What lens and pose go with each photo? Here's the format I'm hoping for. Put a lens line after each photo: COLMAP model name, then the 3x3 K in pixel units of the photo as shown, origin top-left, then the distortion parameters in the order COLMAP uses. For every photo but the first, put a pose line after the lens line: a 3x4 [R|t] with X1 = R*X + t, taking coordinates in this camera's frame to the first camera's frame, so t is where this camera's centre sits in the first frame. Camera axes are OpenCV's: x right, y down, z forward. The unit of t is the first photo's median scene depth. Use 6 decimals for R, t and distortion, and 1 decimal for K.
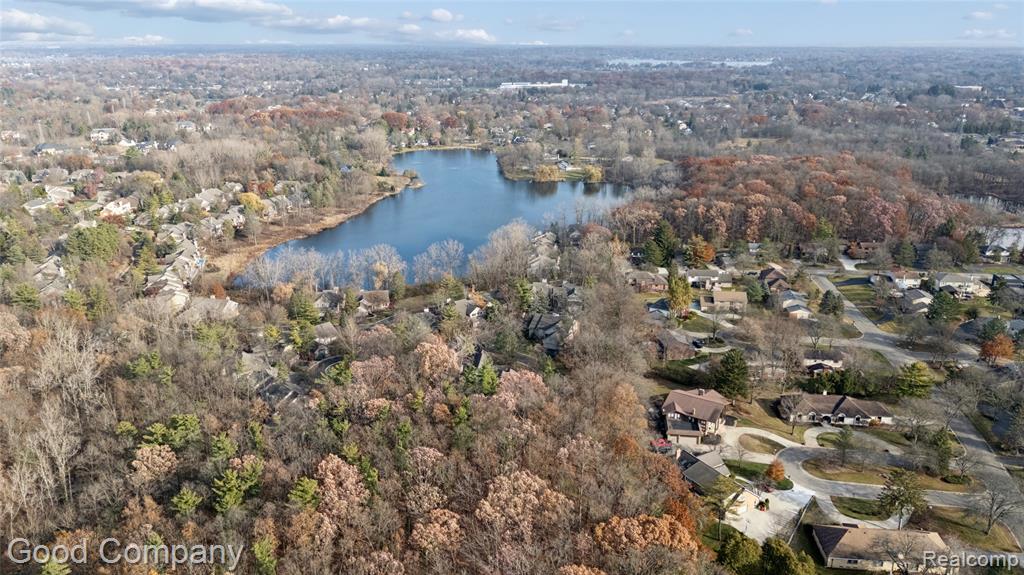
lens RADIAL K [[727.3, 0, 512.0], [0, 727.3, 287.5], [0, 0, 1]] dist [0.083256, -0.079193]
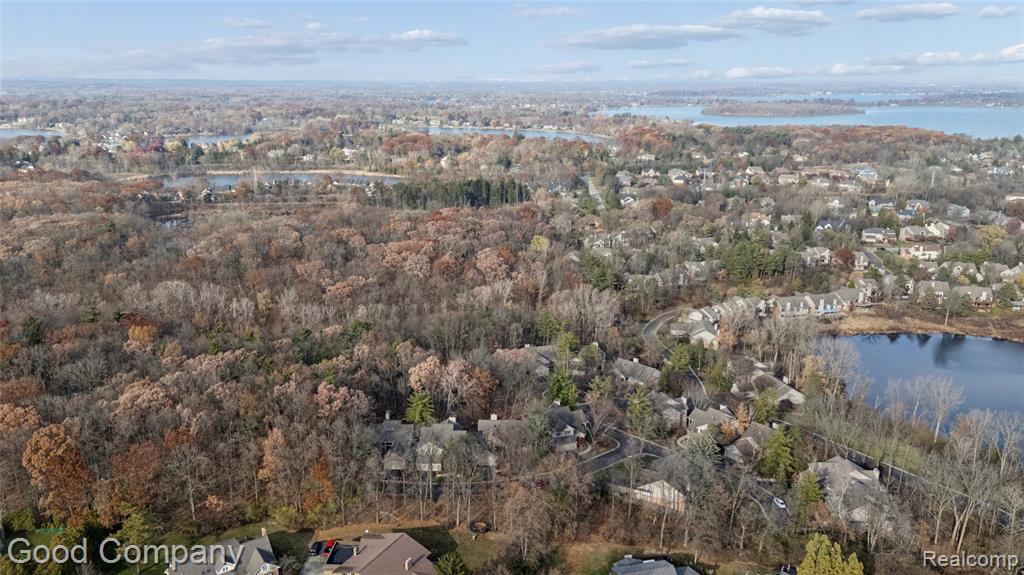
lens RADIAL K [[727.3, 0, 512.0], [0, 727.3, 287.5], [0, 0, 1]] dist [0.083256, -0.079193]
pose [[0.031142, 0.267505, -0.963053, 0.211524], [-0.320277, 0.915386, 0.243908, -0.073495], [0.946812, 0.300848, 0.114183, 0.231278]]
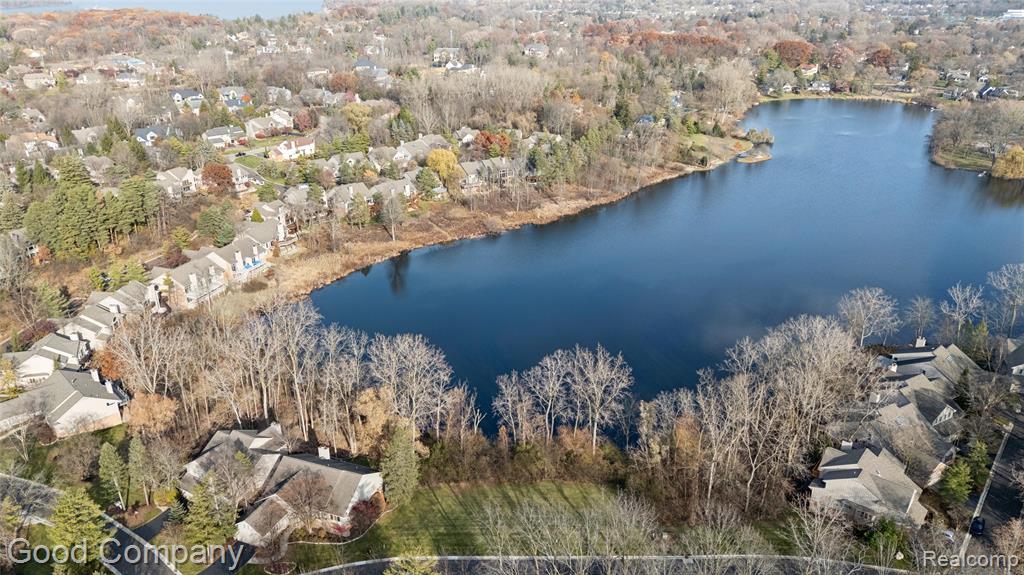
lens RADIAL K [[727.3, 0, 512.0], [0, 727.3, 287.5], [0, 0, 1]] dist [0.083256, -0.079193]
pose [[0.831521, 0.211566, -0.513627, 0.027755], [-0.169491, 0.977170, 0.128109, -0.059024], [0.529004, -0.019470, 0.848396, 0.280014]]
